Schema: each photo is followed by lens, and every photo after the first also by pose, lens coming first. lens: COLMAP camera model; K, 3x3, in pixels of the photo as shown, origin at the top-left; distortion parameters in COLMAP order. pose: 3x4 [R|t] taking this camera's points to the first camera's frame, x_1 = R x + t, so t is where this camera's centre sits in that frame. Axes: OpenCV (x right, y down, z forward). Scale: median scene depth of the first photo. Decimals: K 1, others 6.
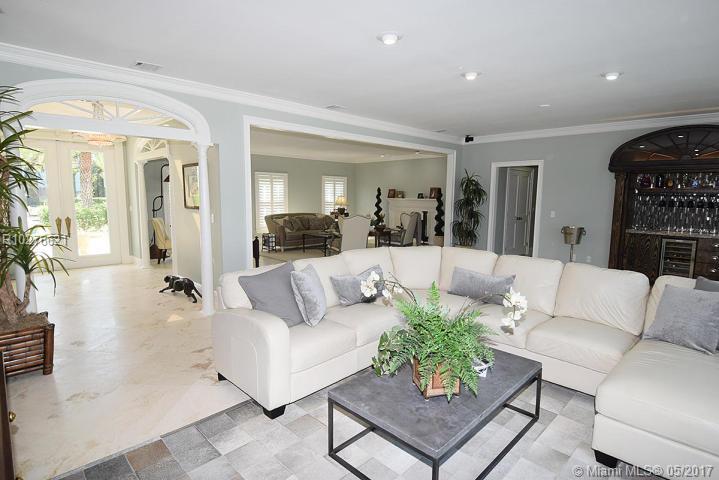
lens RADIAL K [[377.2, 0, 361.9], [0, 377.2, 241.2], [0, 0, 1]] dist [0.000218, -0.000215]
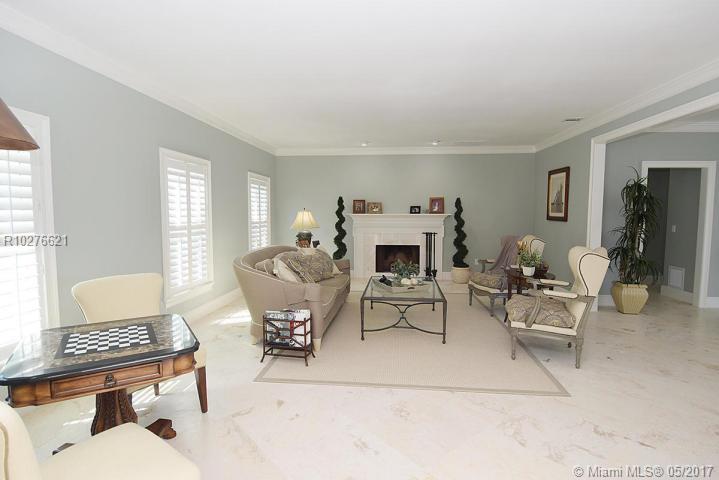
lens RADIAL K [[377.2, 0, 361.9], [0, 377.2, 241.2], [0, 0, 1]] dist [0.000218, -0.000215]
pose [[0.731157, -0.074622, 0.678115, -0.521826], [0.094026, 0.995536, 0.008171, -0.116937], [-0.675698, 0.057786, 0.734910, 0.857151]]
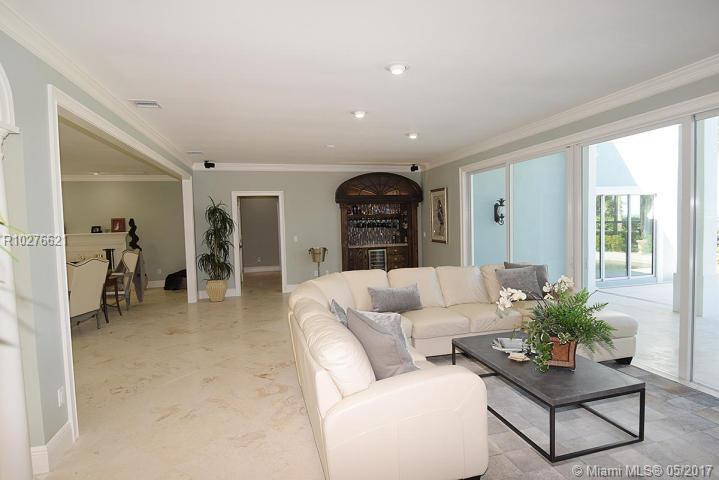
lens RADIAL K [[377.2, 0, 361.9], [0, 377.2, 241.2], [0, 0, 1]] dist [0.000218, -0.000215]
pose [[0.506779, -0.070609, 0.859180, -0.334485], [0.137742, 0.990468, 0.000153, -0.033379], [-0.851001, 0.118267, 0.511674, 0.228346]]
